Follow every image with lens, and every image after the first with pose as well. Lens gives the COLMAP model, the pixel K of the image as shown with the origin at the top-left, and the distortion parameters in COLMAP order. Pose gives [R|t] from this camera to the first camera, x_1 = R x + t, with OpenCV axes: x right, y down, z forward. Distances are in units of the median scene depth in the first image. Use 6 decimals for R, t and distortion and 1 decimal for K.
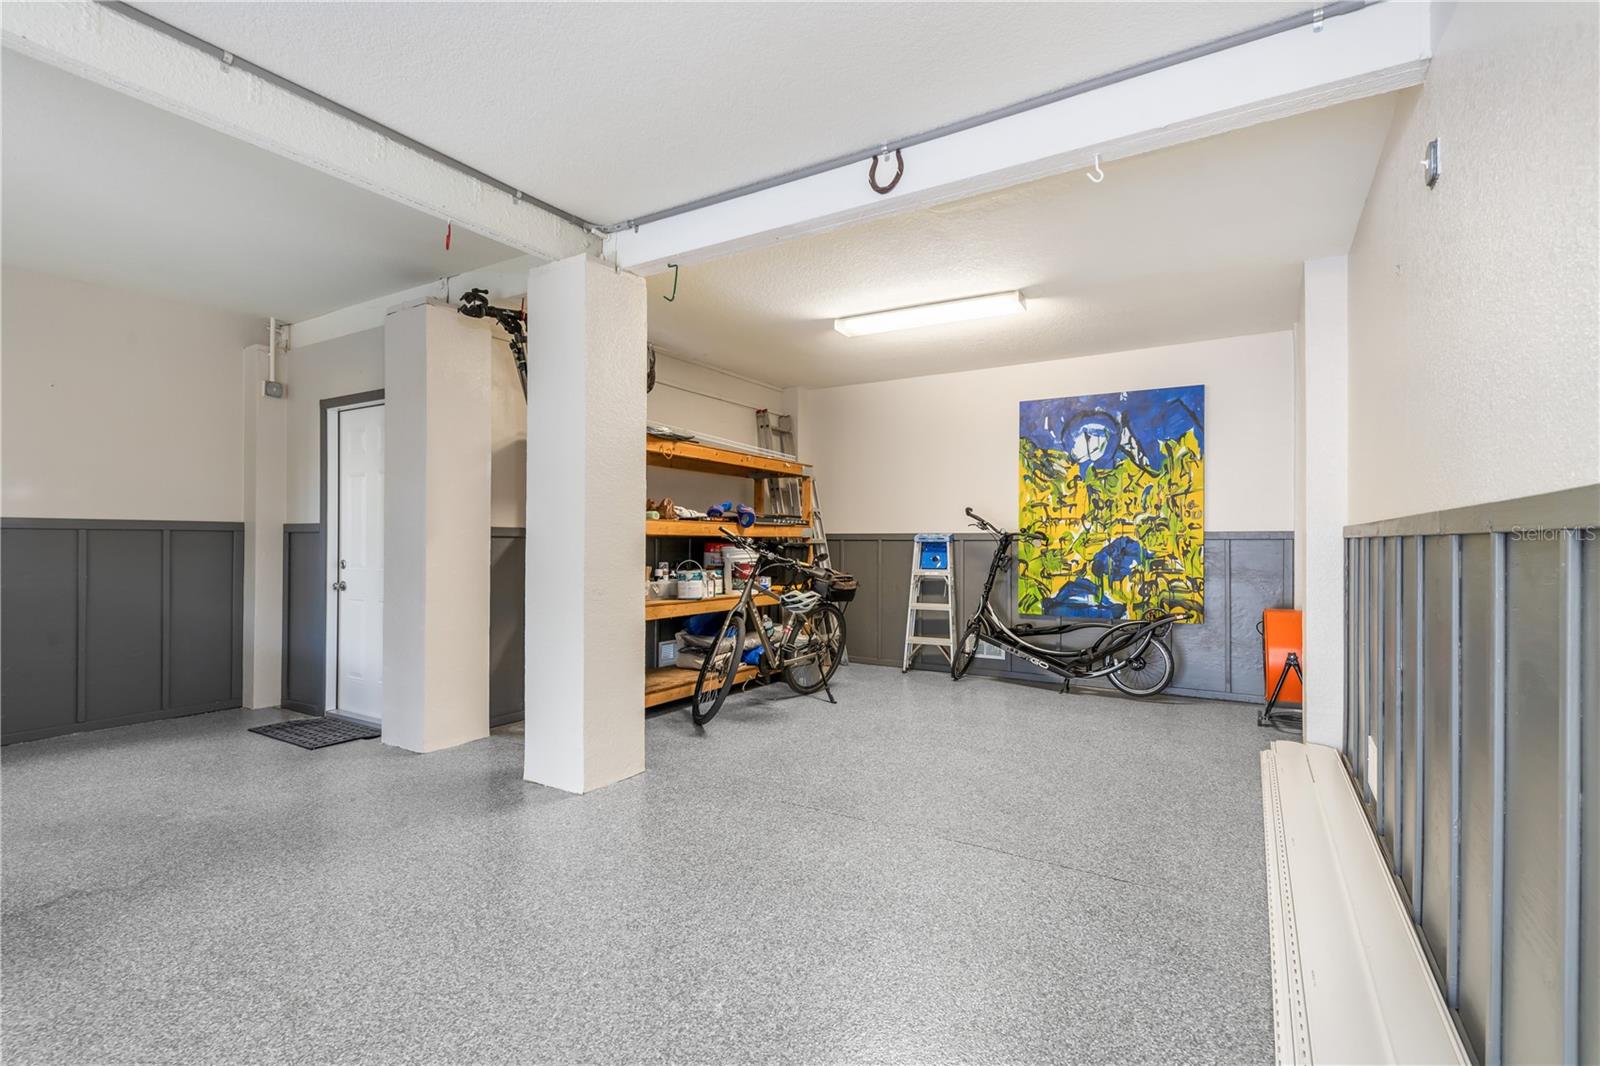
lens RADIAL K [[745.9, 0, 790.2], [0, 745.9, 545.6], [0, 0, 1]] dist [0.003982, -0.001443]
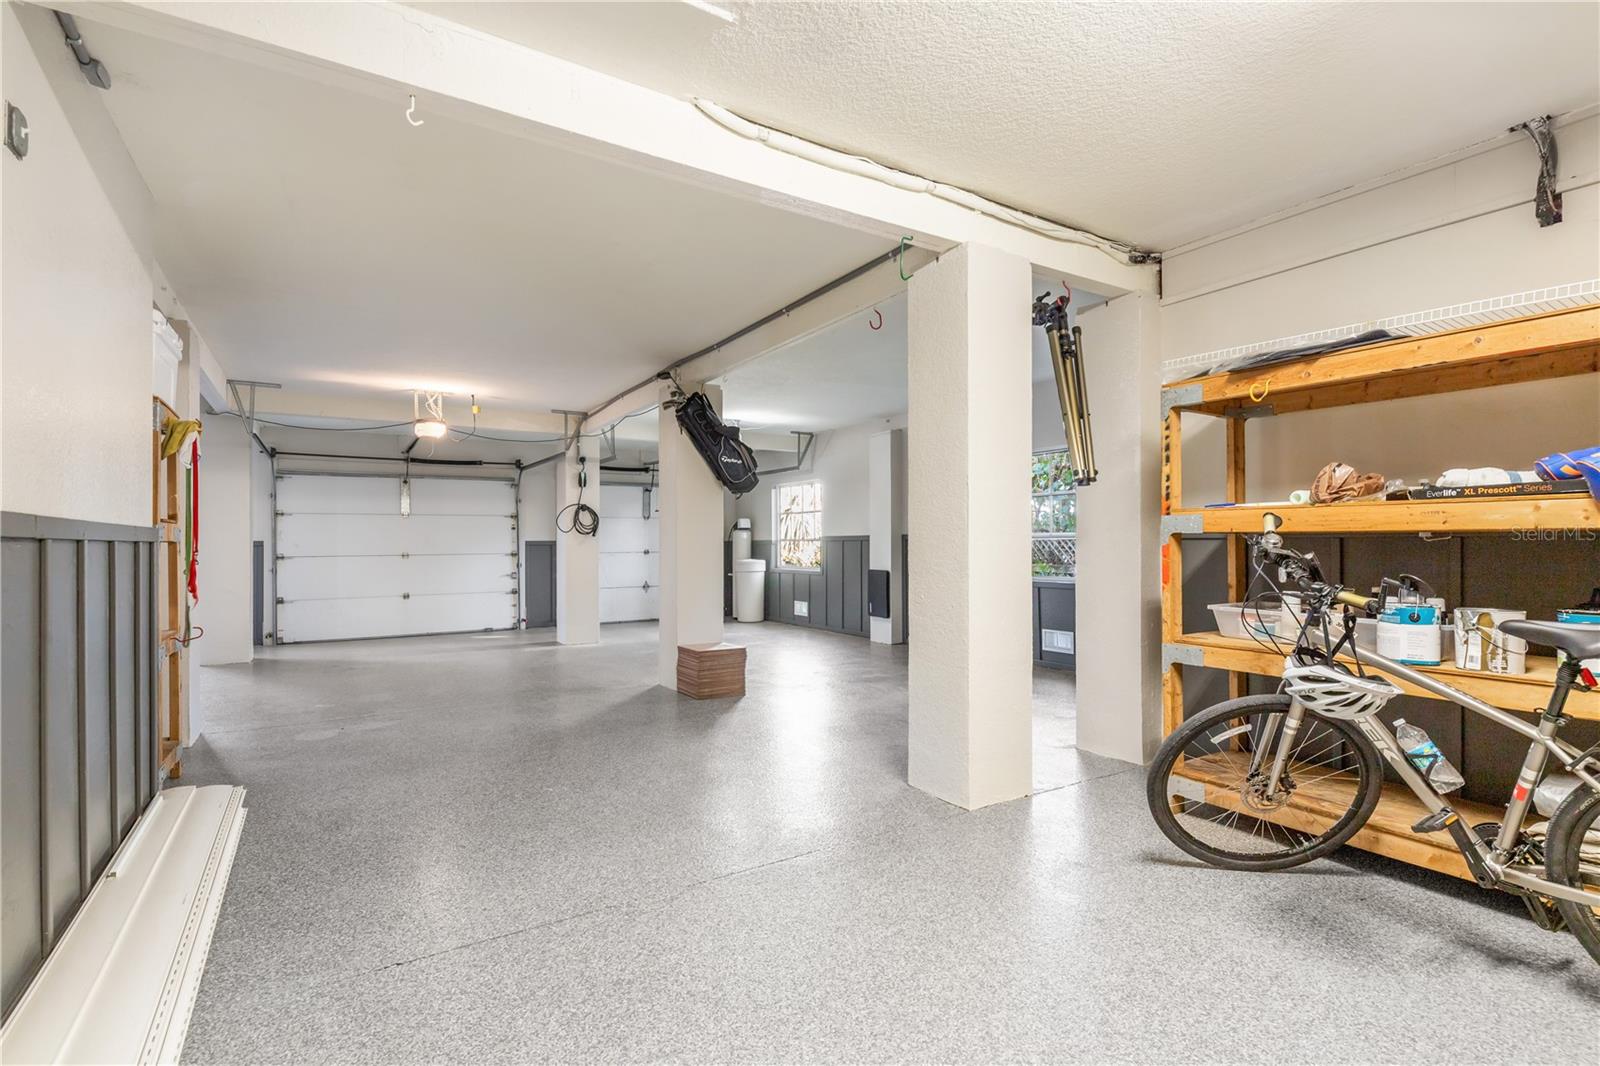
lens RADIAL K [[745.9, 0, 792.4], [0, 745.9, 538.3], [0, 0, 1]] dist [0.003982, -0.001443]
pose [[-0.444511, -0.011187, -0.895704, 0.445301], [-0.003252, 0.999936, -0.010875, -0.001846], [0.895768, -0.001921, -0.444518, 0.796976]]
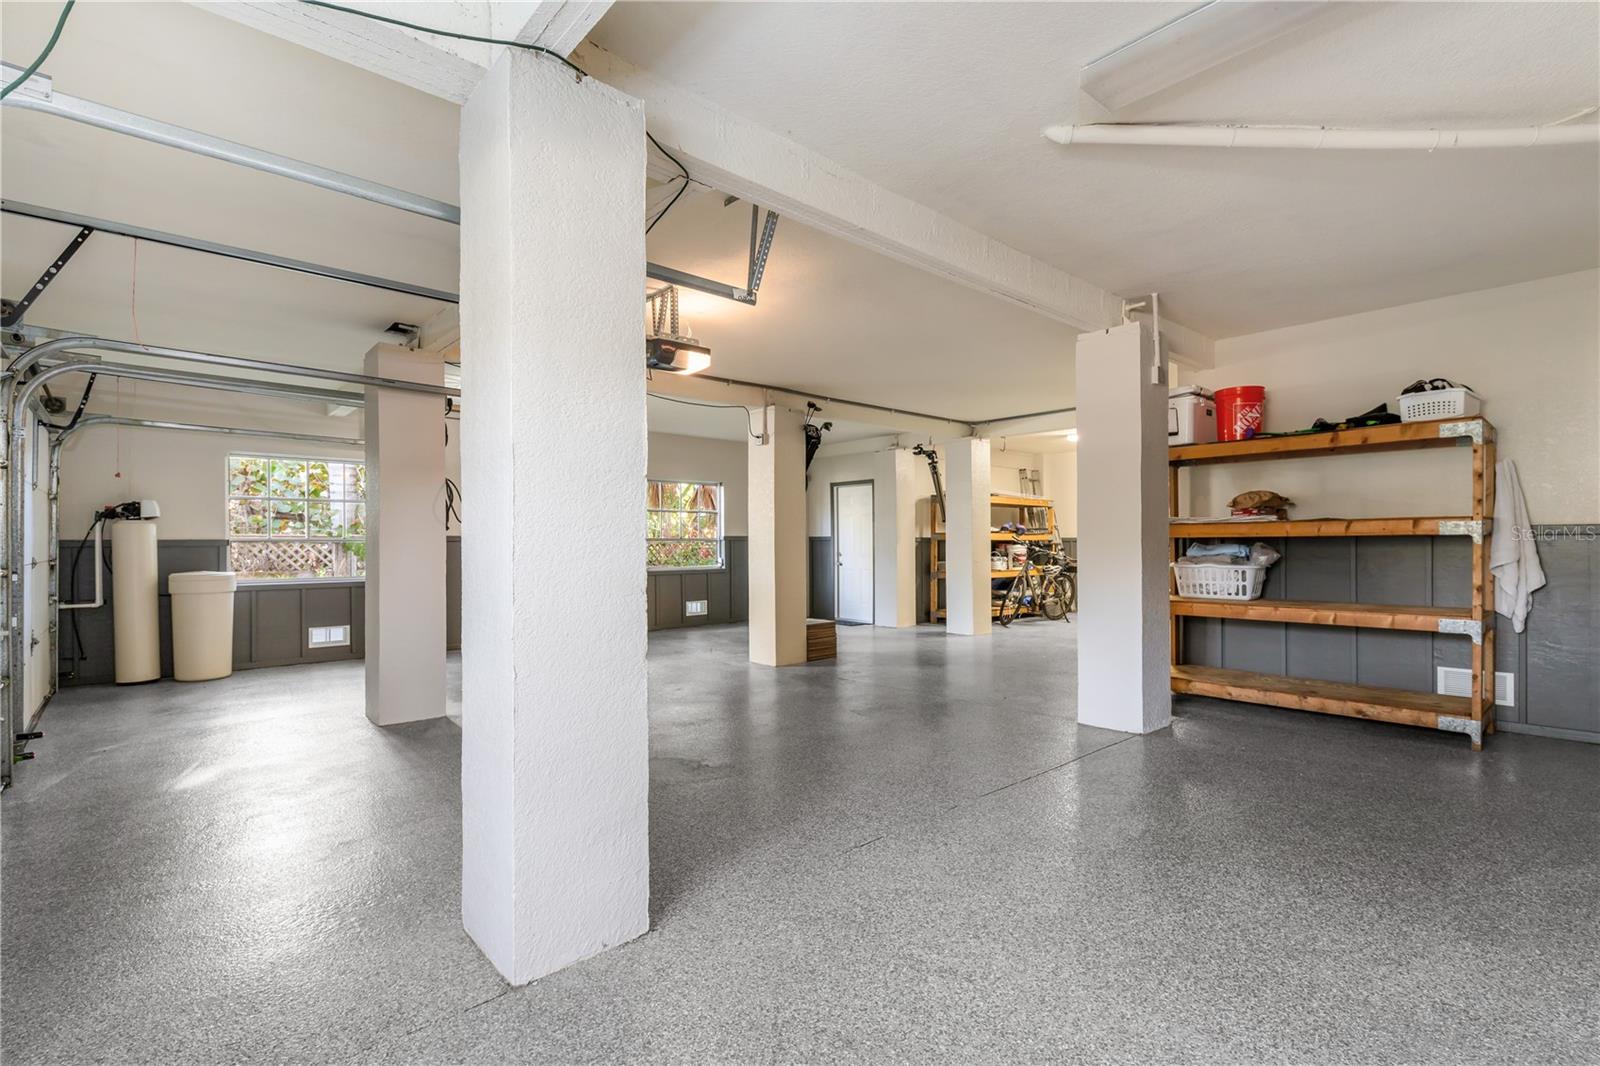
lens RADIAL K [[745.9, 0, 804.0], [0, 745.9, 532.8], [0, 0, 1]] dist [0.003982, -0.001443]
pose [[0.965154, -0.012458, -0.261385, -0.096841], [0.007873, 0.999796, -0.018580, 0.000702], [0.261563, 0.015875, 0.965056, -1.077182]]
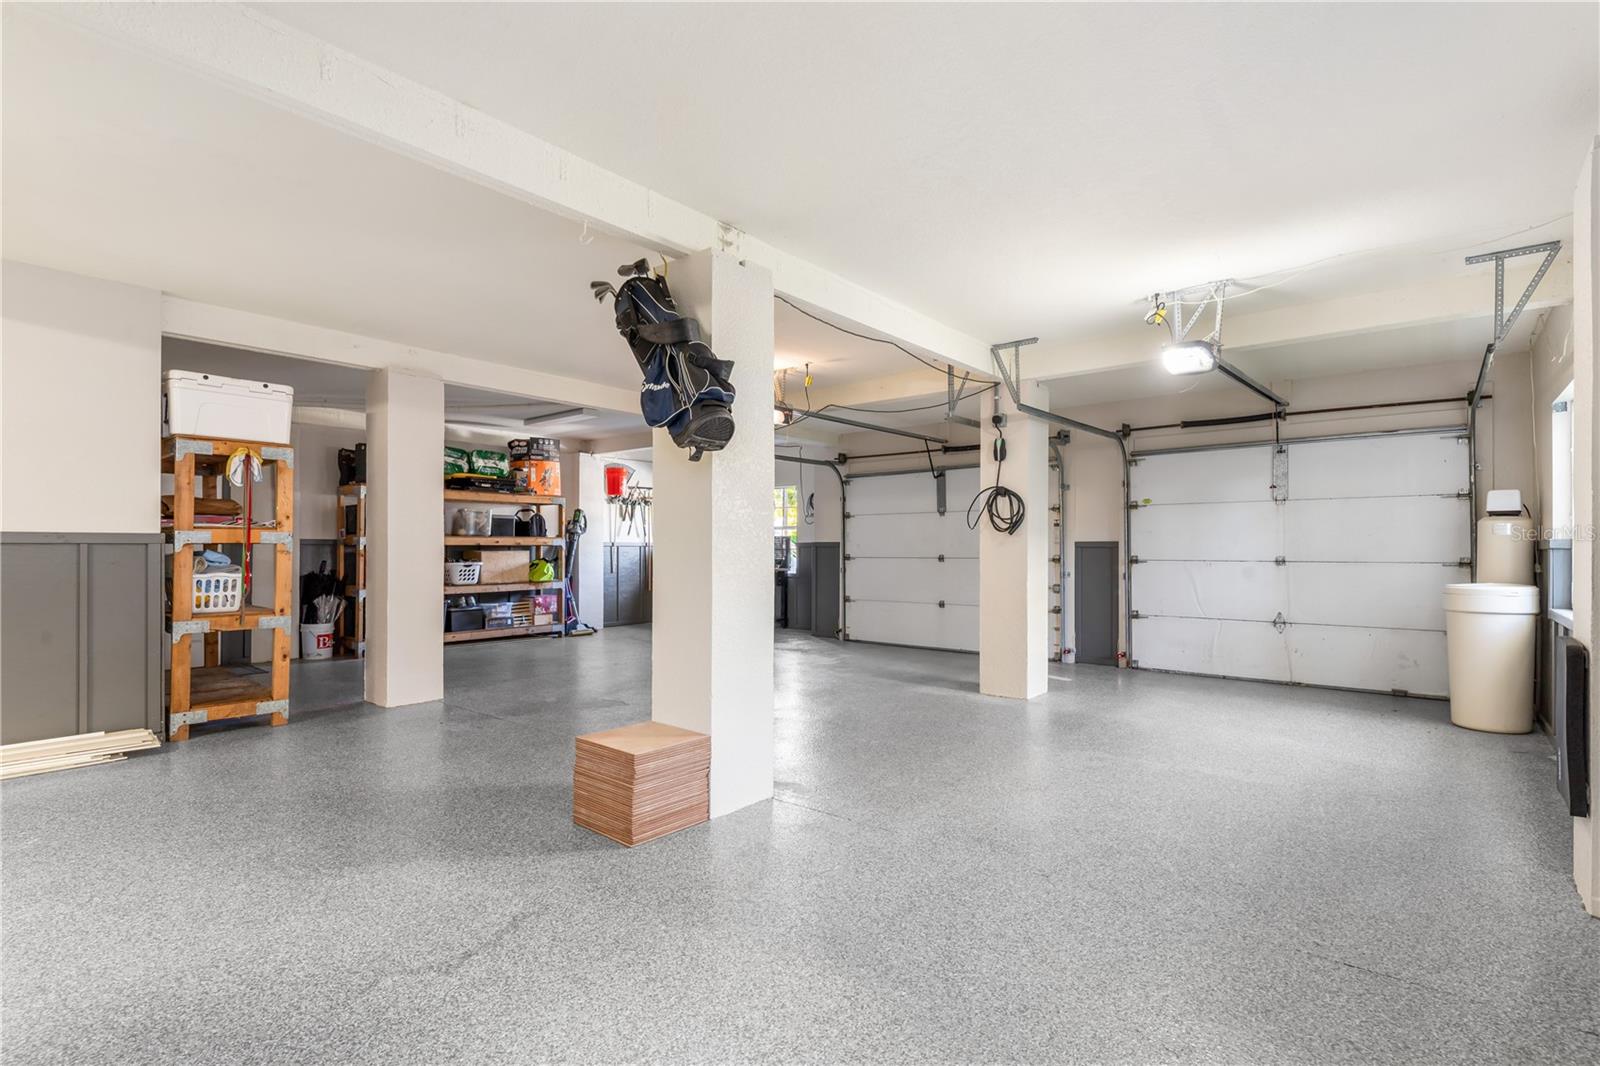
lens RADIAL K [[745.9, 0, 794.5], [0, 745.9, 539.2], [0, 0, 1]] dist [0.003982, -0.001443]
pose [[-0.990009, -0.006517, 0.140854, -0.637479], [-0.007231, 0.999963, -0.004553, -0.008131], [-0.140819, -0.005526, -0.990020, 0.777236]]
